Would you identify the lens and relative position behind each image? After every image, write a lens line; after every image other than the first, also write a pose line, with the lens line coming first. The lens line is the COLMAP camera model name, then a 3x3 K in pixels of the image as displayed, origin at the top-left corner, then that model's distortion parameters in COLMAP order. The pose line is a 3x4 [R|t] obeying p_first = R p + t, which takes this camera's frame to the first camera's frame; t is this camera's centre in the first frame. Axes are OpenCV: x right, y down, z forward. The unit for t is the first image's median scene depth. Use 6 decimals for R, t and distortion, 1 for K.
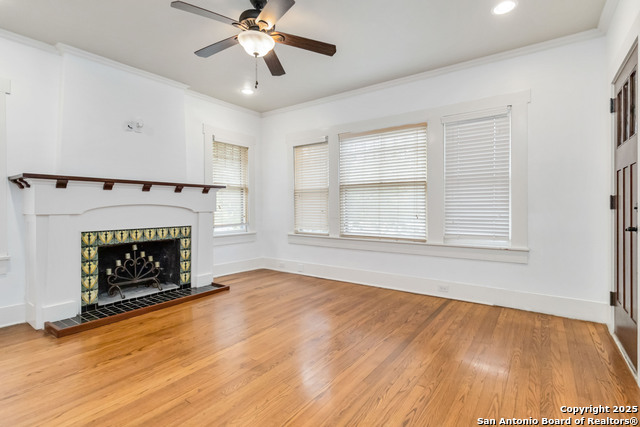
lens RADIAL K [[305.2, 0, 324.5], [0, 305.2, 208.8], [0, 0, 1]] dist [-0.002591, 0.002343]
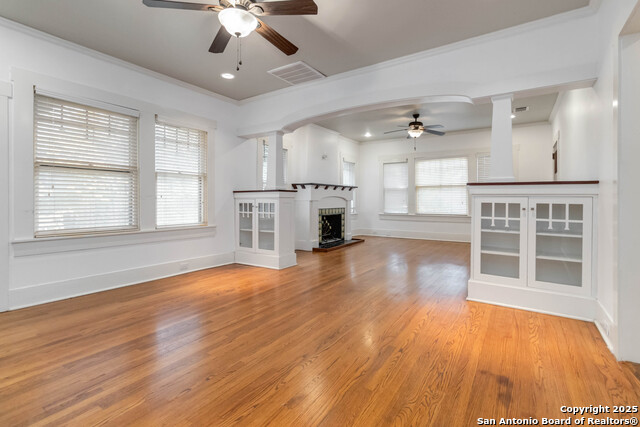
lens RADIAL K [[305.2, 0, 327.4], [0, 305.2, 202.6], [0, 0, 1]] dist [-0.002591, 0.002343]
pose [[0.998940, -0.001650, 0.046001, -0.677460], [0.001649, 0.999999, 0.000049, 0.025246], [-0.046001, 0.000026, 0.998941, -0.968543]]
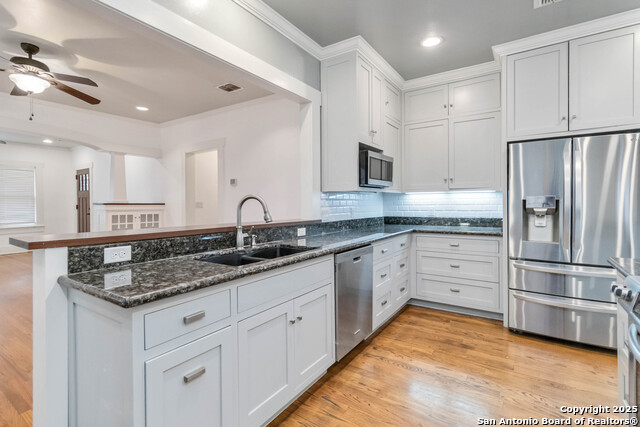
lens RADIAL K [[305.2, 0, 322.5], [0, 305.2, 204.7], [0, 0, 1]] dist [-0.002591, 0.002343]
pose [[-0.024538, -0.008758, 0.999661, -1.650143], [0.019380, 0.999770, 0.009234, -0.016062], [-0.999511, 0.019600, -0.024363, -1.080527]]
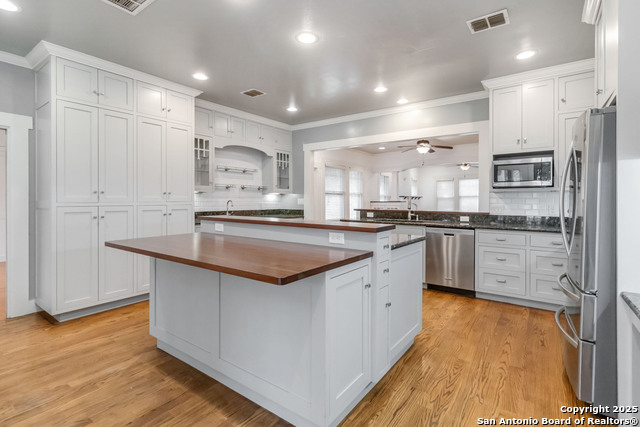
lens RADIAL K [[305.2, 0, 321.2], [0, 305.2, 202.0], [0, 0, 1]] dist [-0.002591, 0.002343]
pose [[0.999884, -0.001337, -0.015150, -1.437371], [0.001201, 0.999959, -0.008941, 0.000932], [0.015162, 0.008921, 0.999845, -2.243796]]
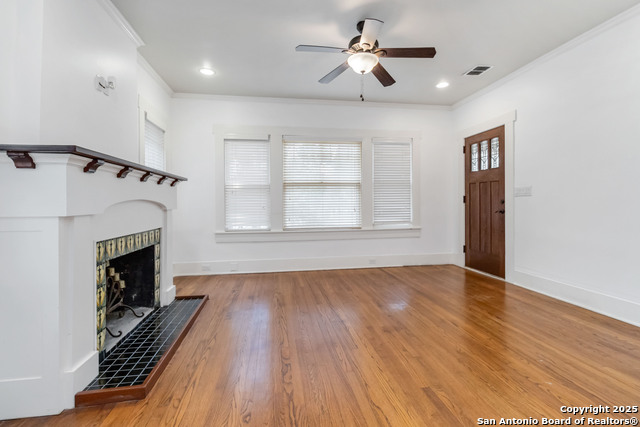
lens RADIAL K [[305.2, 0, 320.6], [0, 305.2, 201.5], [0, 0, 1]] dist [-0.002591, 0.002343]
pose [[0.718681, -0.000863, 0.695339, -0.733164], [0.010396, 0.999901, -0.009504, 0.000955], [-0.695262, 0.014058, 0.718619, 0.166504]]
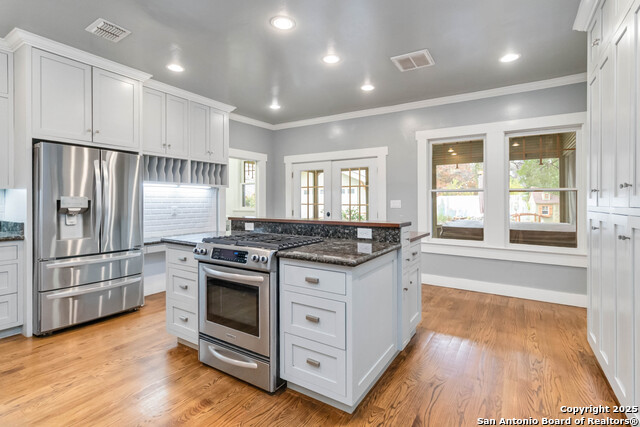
lens RADIAL K [[305.2, 0, 324.6], [0, 305.2, 202.0], [0, 0, 1]] dist [-0.002591, 0.002343]
pose [[-0.998569, -0.002417, -0.053419, -1.542608], [-0.003193, 0.999891, 0.014444, -0.020142], [0.053379, 0.014594, -0.998468, -0.795836]]
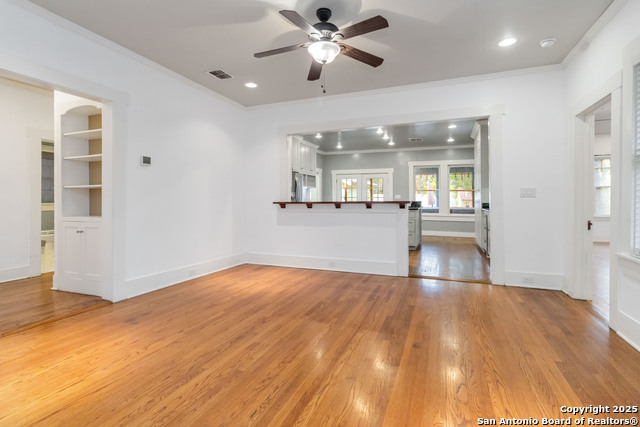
lens RADIAL K [[305.2, 0, 317.2], [0, 305.2, 200.0], [0, 0, 1]] dist [-0.002591, 0.002343]
pose [[-0.976885, -0.003572, -0.213734, -0.660958], [-0.006753, 0.999877, 0.014154, 0.000591], [0.213658, 0.015271, -0.976789, 0.362679]]
